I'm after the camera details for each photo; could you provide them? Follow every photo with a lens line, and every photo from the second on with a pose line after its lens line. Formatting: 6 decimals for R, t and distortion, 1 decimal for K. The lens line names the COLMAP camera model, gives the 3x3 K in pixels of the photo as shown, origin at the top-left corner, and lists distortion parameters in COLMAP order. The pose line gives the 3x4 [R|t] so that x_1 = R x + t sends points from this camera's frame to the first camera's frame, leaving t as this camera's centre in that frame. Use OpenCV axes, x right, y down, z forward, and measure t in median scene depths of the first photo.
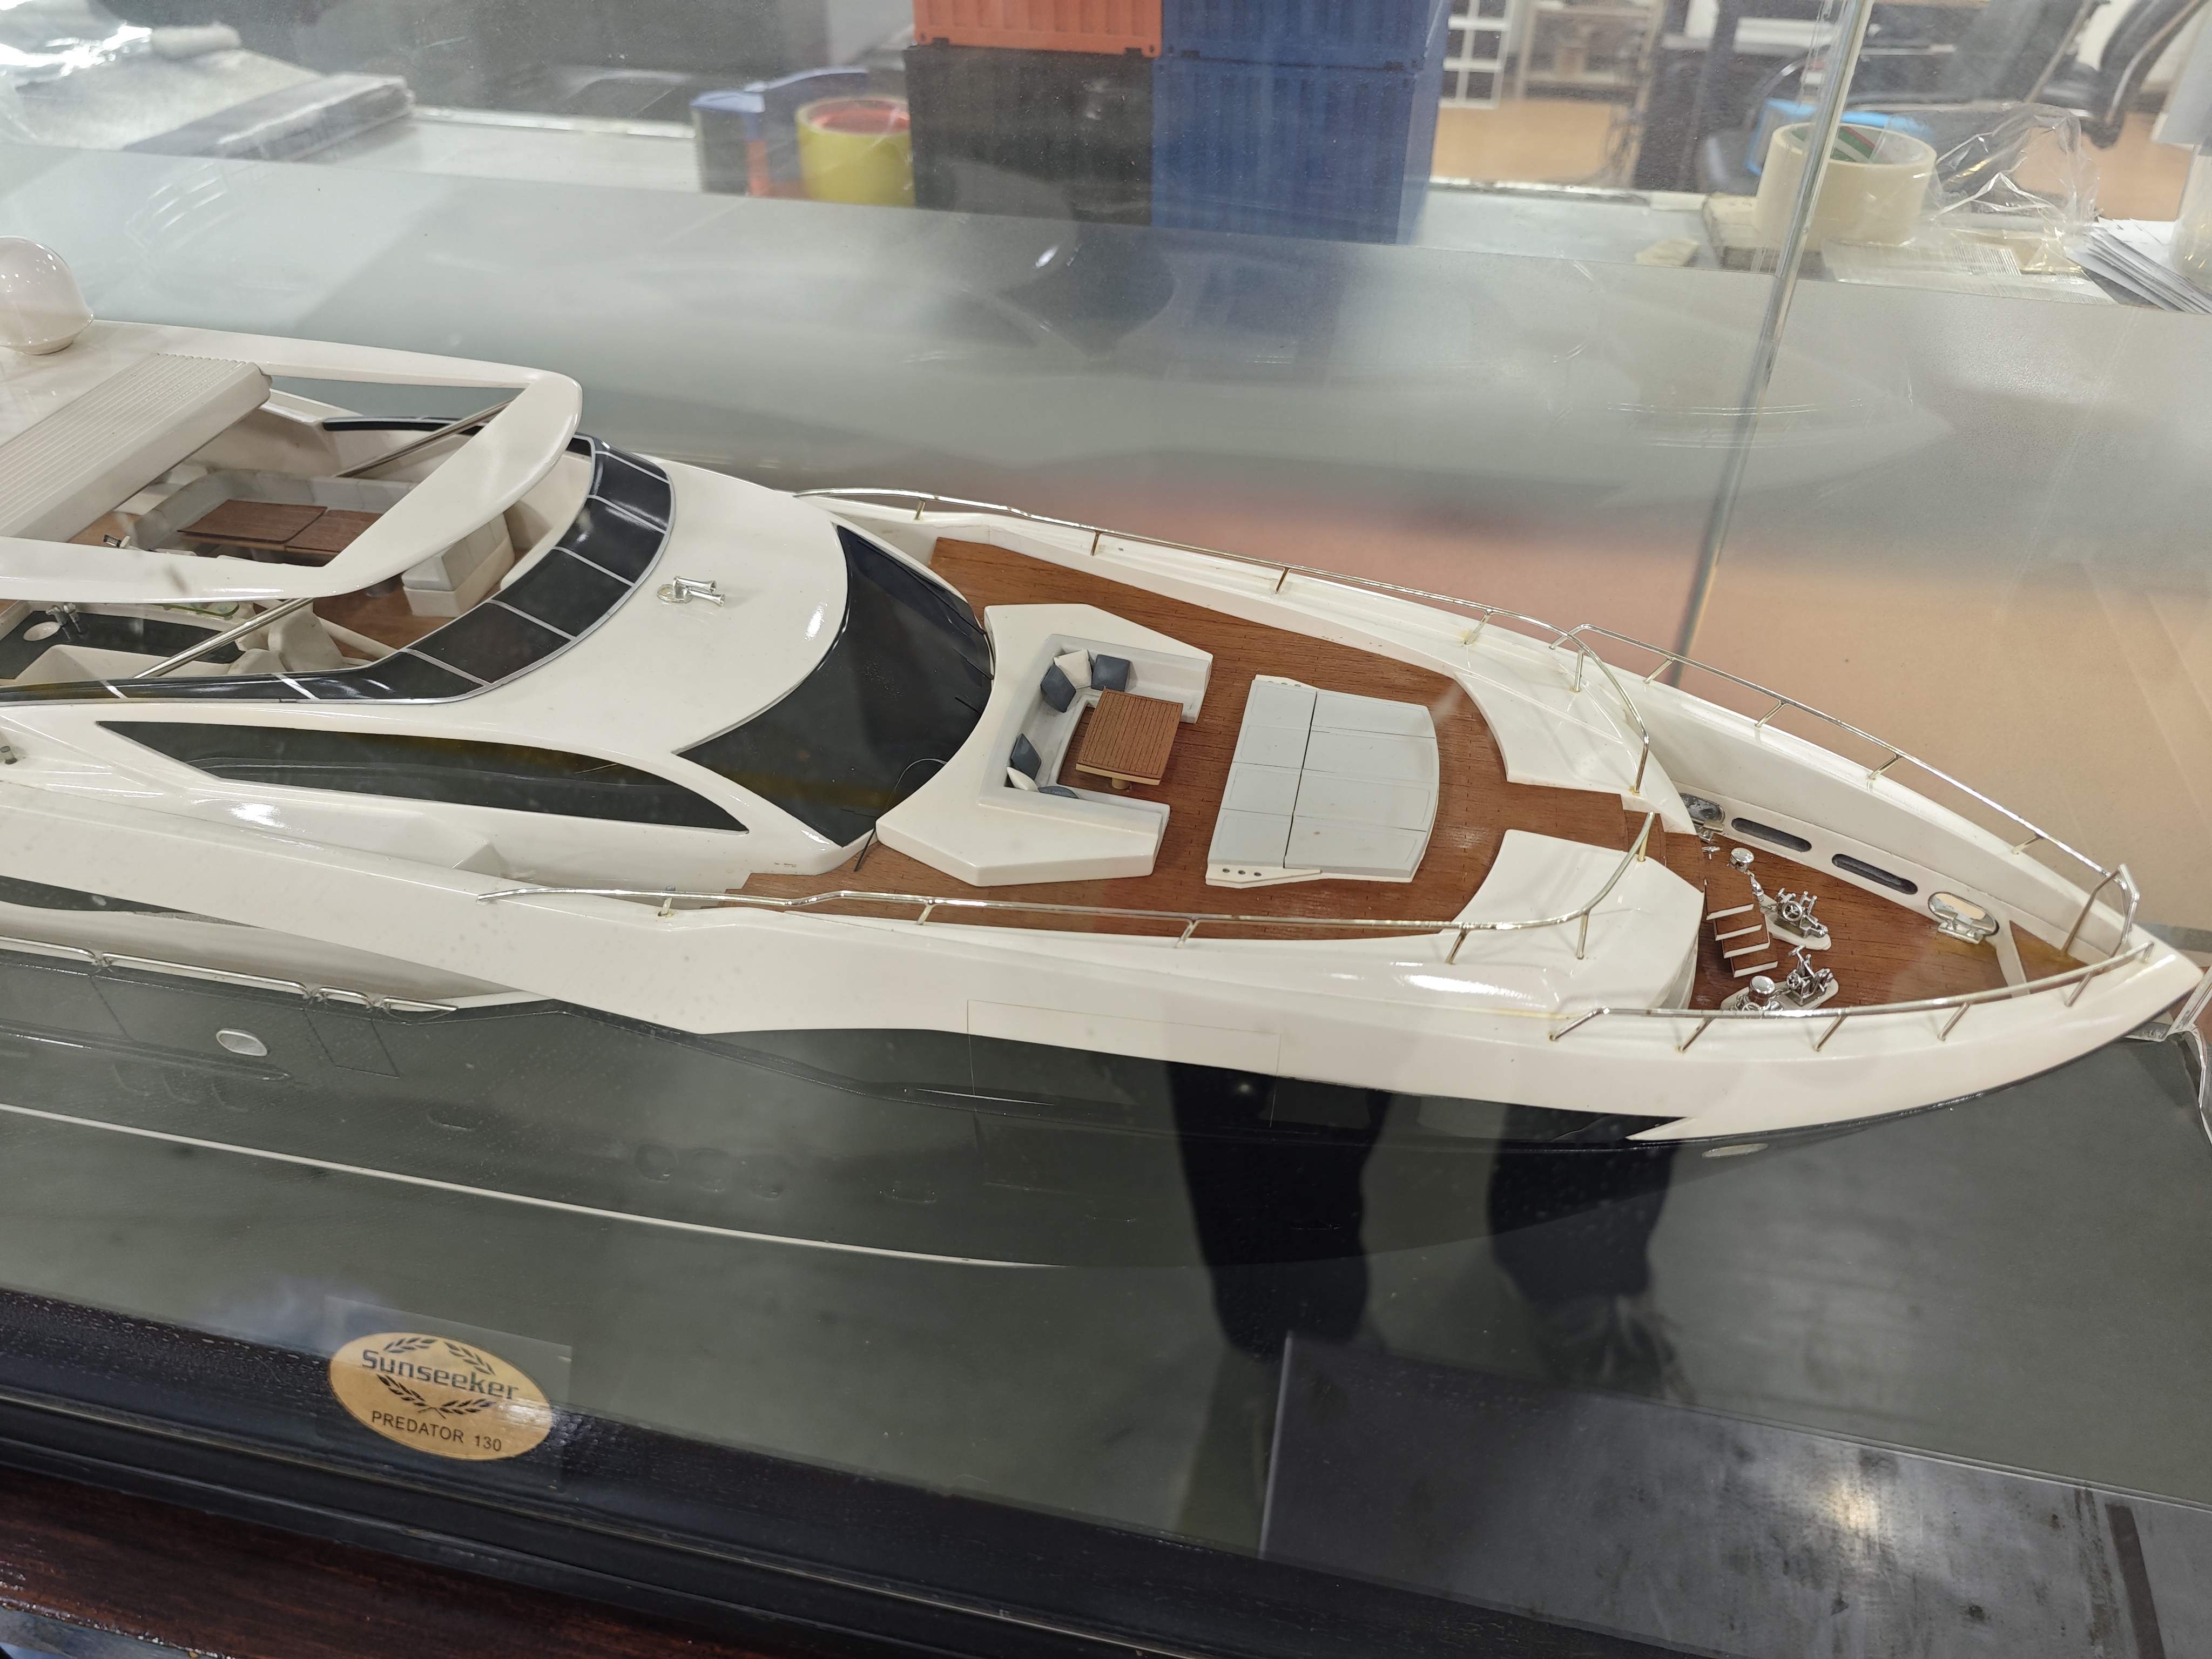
lens RADIAL K [[1567.1, 0, 1106.0], [0, 1567.1, 829.5], [0, 0, 1]] dist [-0.011202, 0.005822]
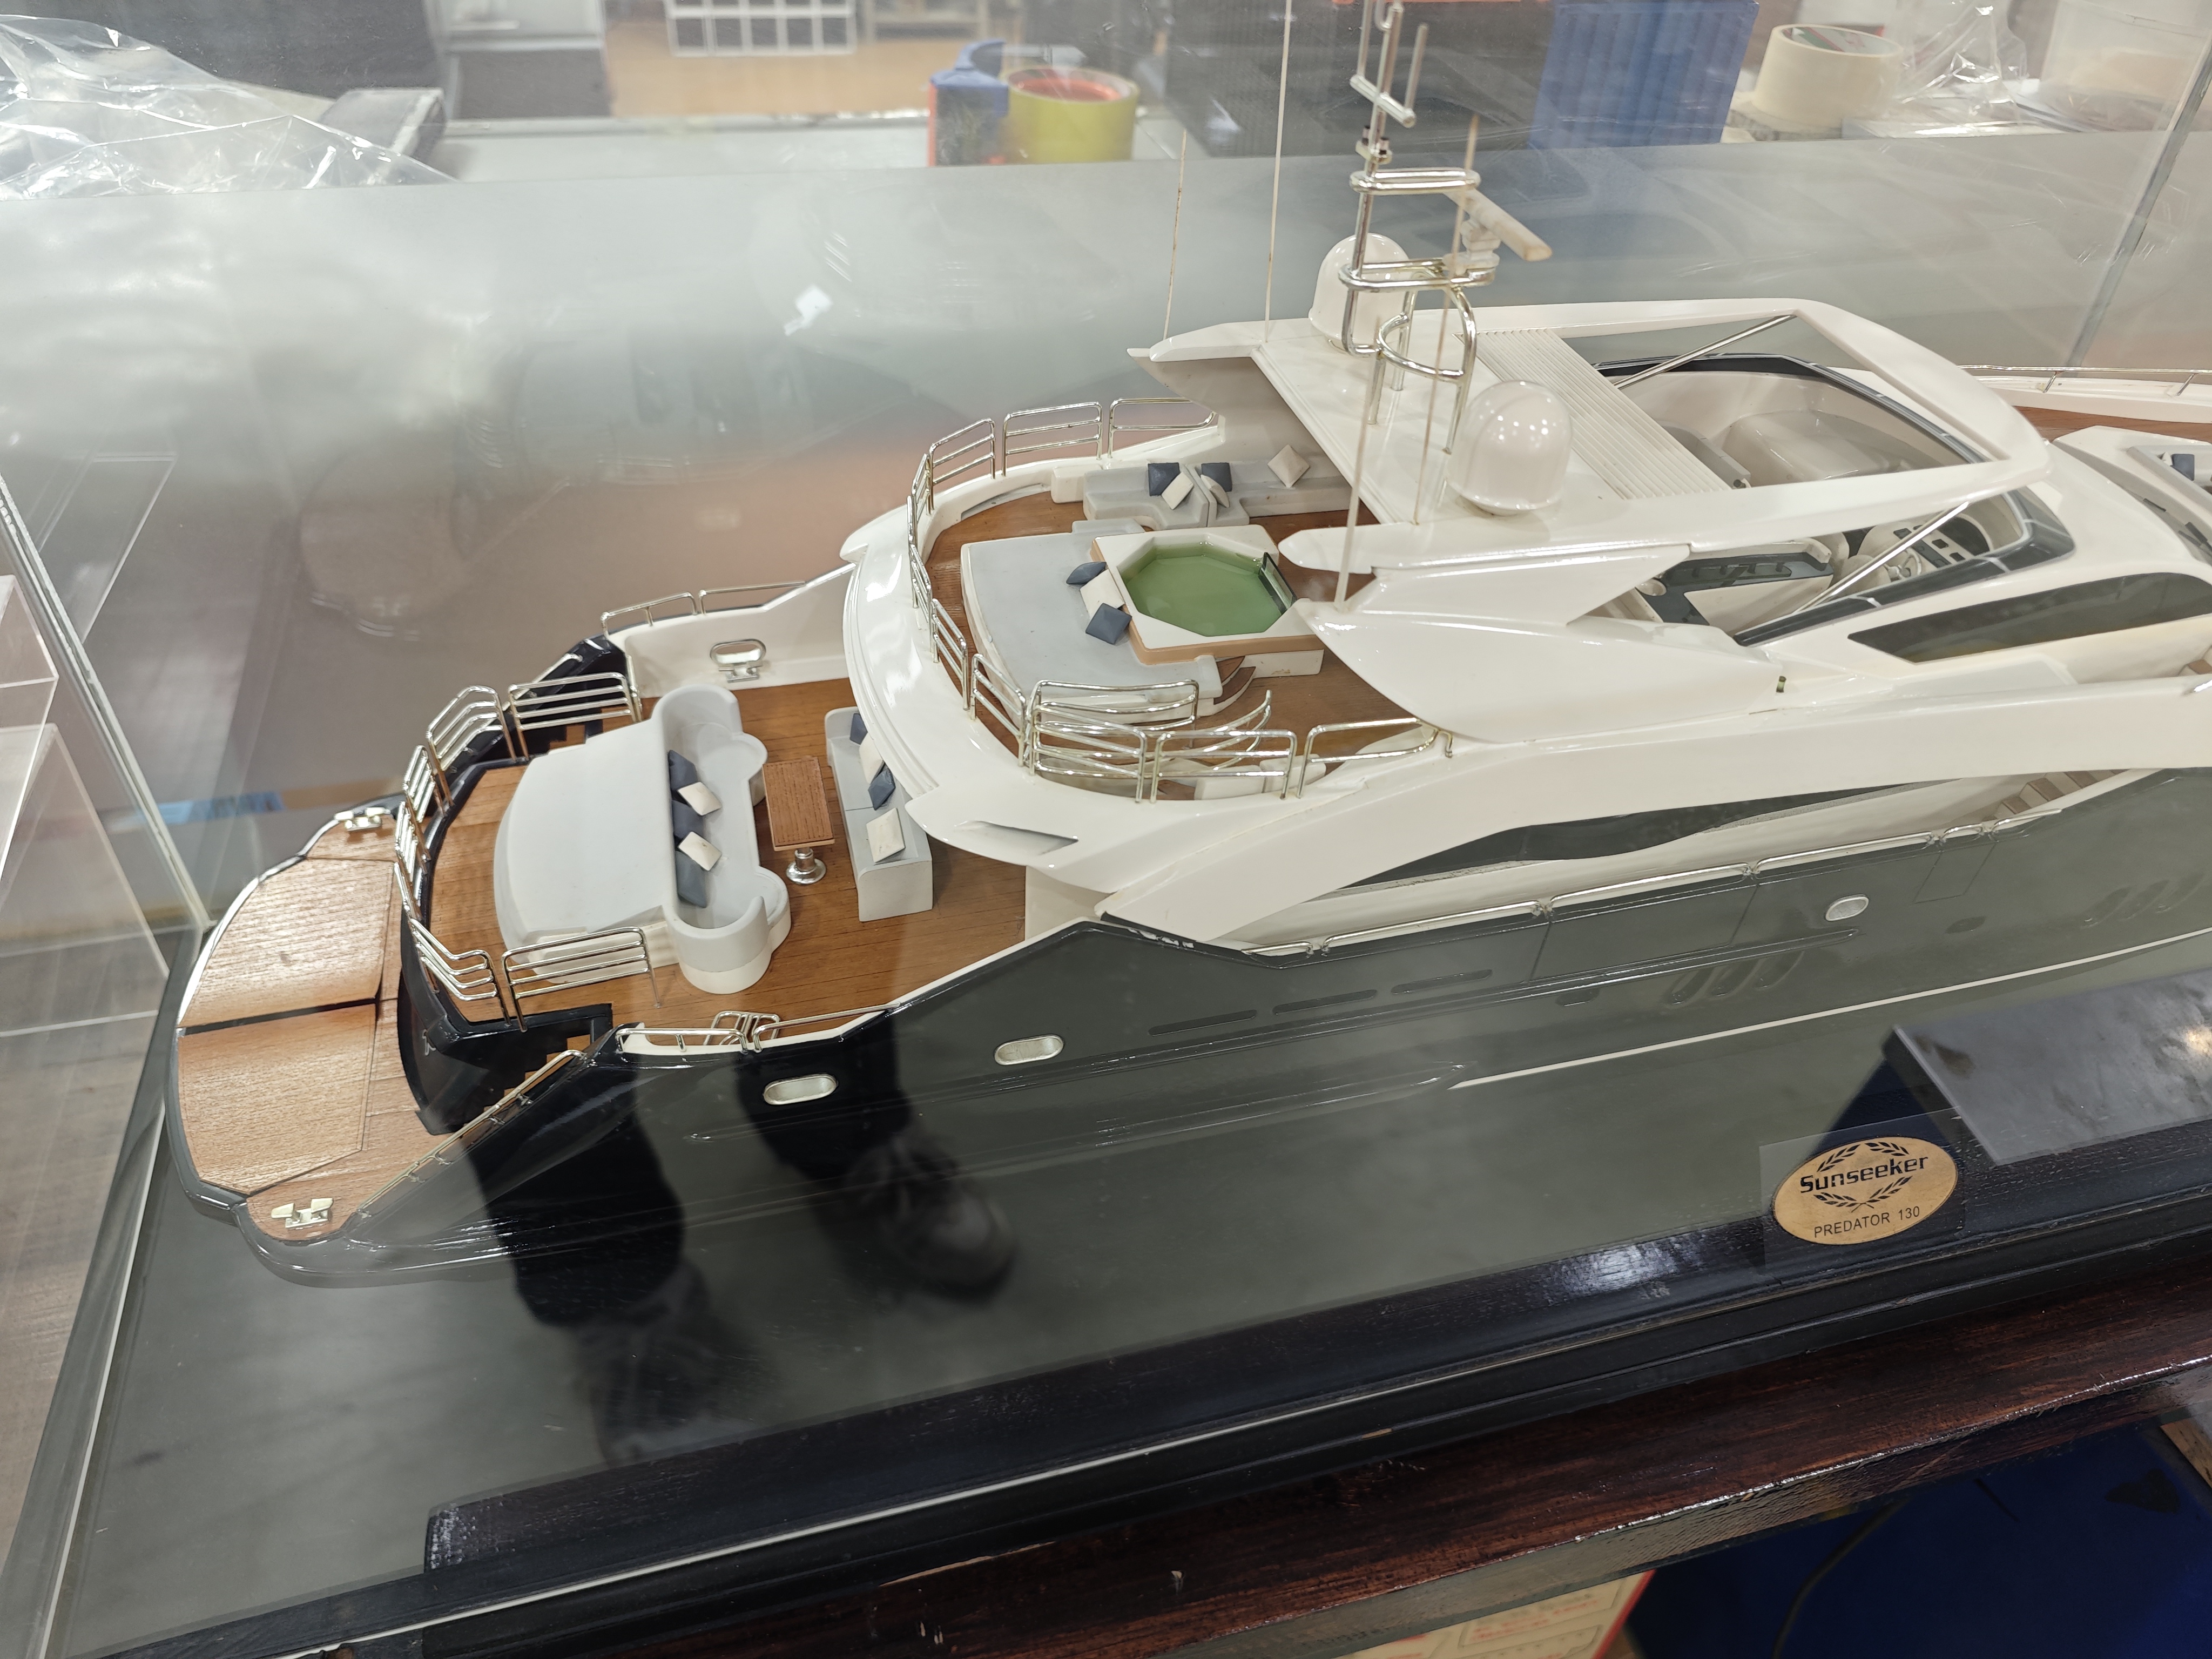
lens RADIAL K [[1539.5, 0, 1112.6], [0, 1539.5, 843.0], [0, 0, 1]] dist [0.032177, -0.039966]
pose [[0.891013, -0.267448, 0.366834, -1.279820], [0.253666, 0.963436, 0.086276, -0.127021], [-0.376496, 0.016180, 0.926277, 0.142751]]
